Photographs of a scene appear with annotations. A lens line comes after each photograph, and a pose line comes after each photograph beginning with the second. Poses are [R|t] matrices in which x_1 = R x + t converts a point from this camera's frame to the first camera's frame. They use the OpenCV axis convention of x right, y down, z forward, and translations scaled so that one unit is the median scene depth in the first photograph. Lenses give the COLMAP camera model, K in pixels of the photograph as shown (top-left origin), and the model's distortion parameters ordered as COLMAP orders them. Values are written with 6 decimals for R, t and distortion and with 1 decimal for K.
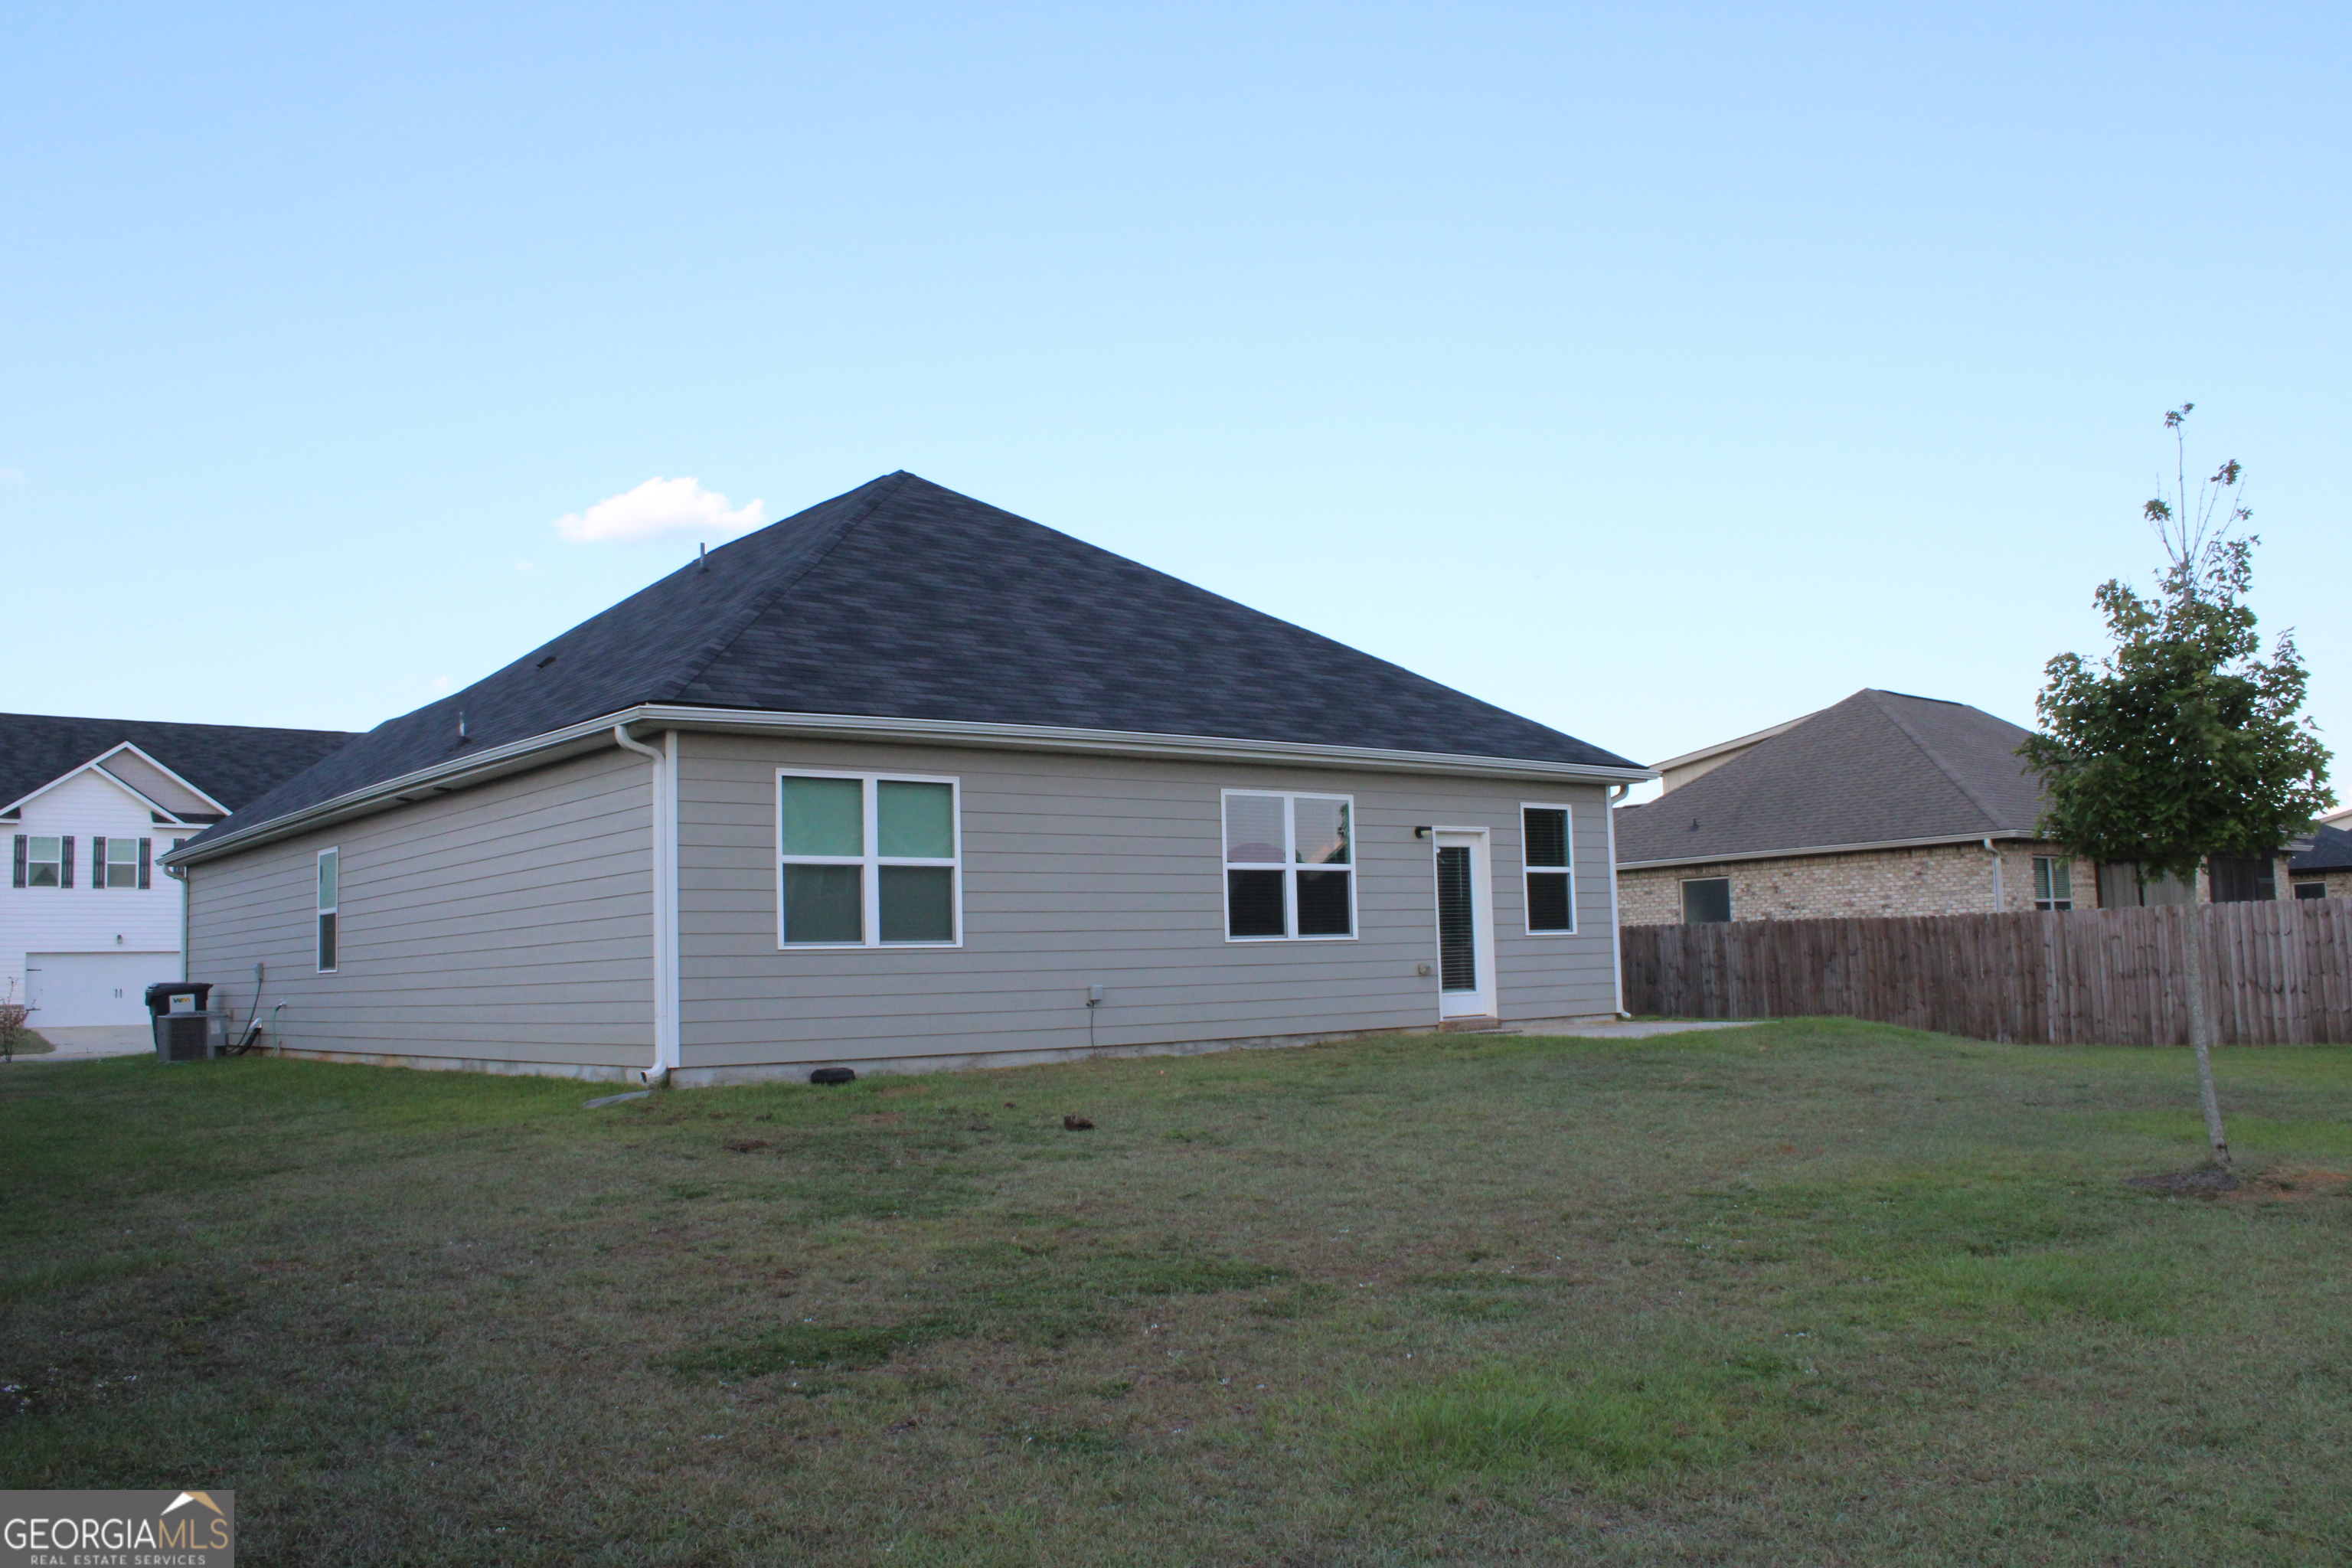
lens RADIAL K [[1965.2, 0, 1176.0], [0, 1965.2, 784.0], [0, 0, 1]] dist [-0.181441, 0.301449]
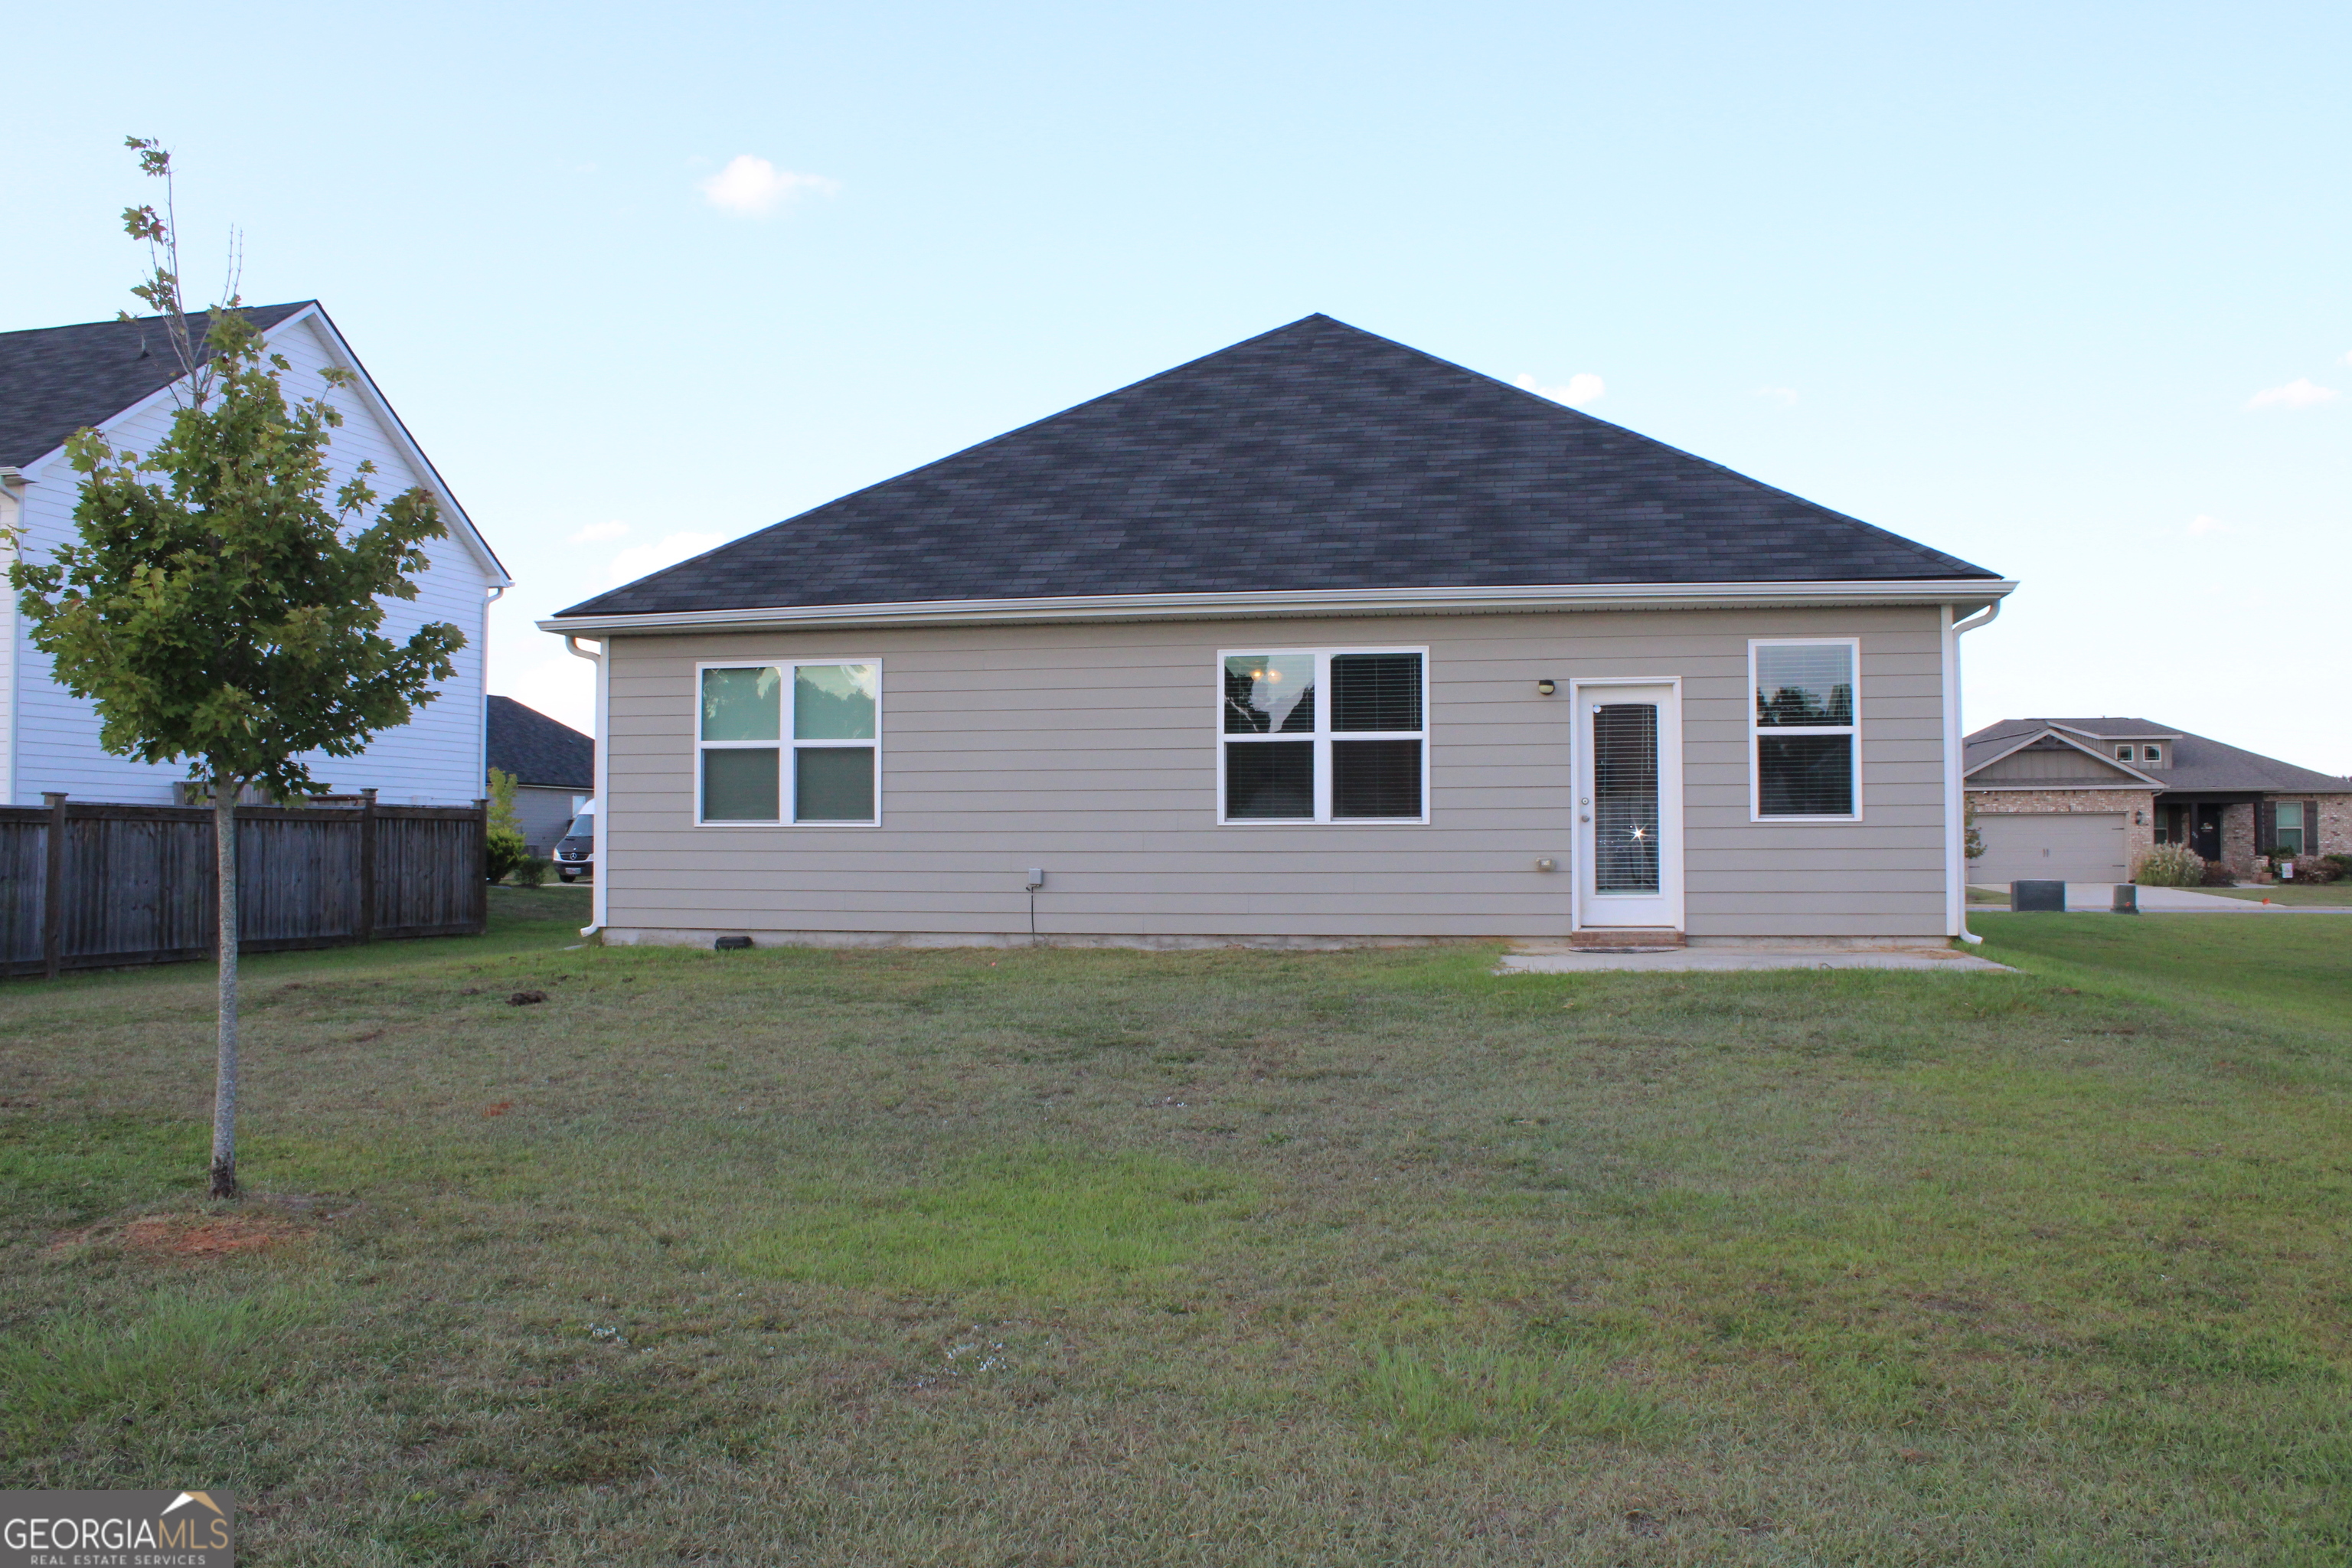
lens RADIAL K [[1965.2, 0, 1176.0], [0, 1965.2, 784.0], [0, 0, 1]] dist [-0.181441, 0.301449]
pose [[0.626180, -0.005677, -0.779658, 0.772374], [0.053616, 0.997920, 0.035795, 0.033377], [0.777833, -0.064216, 0.625182, 0.486216]]
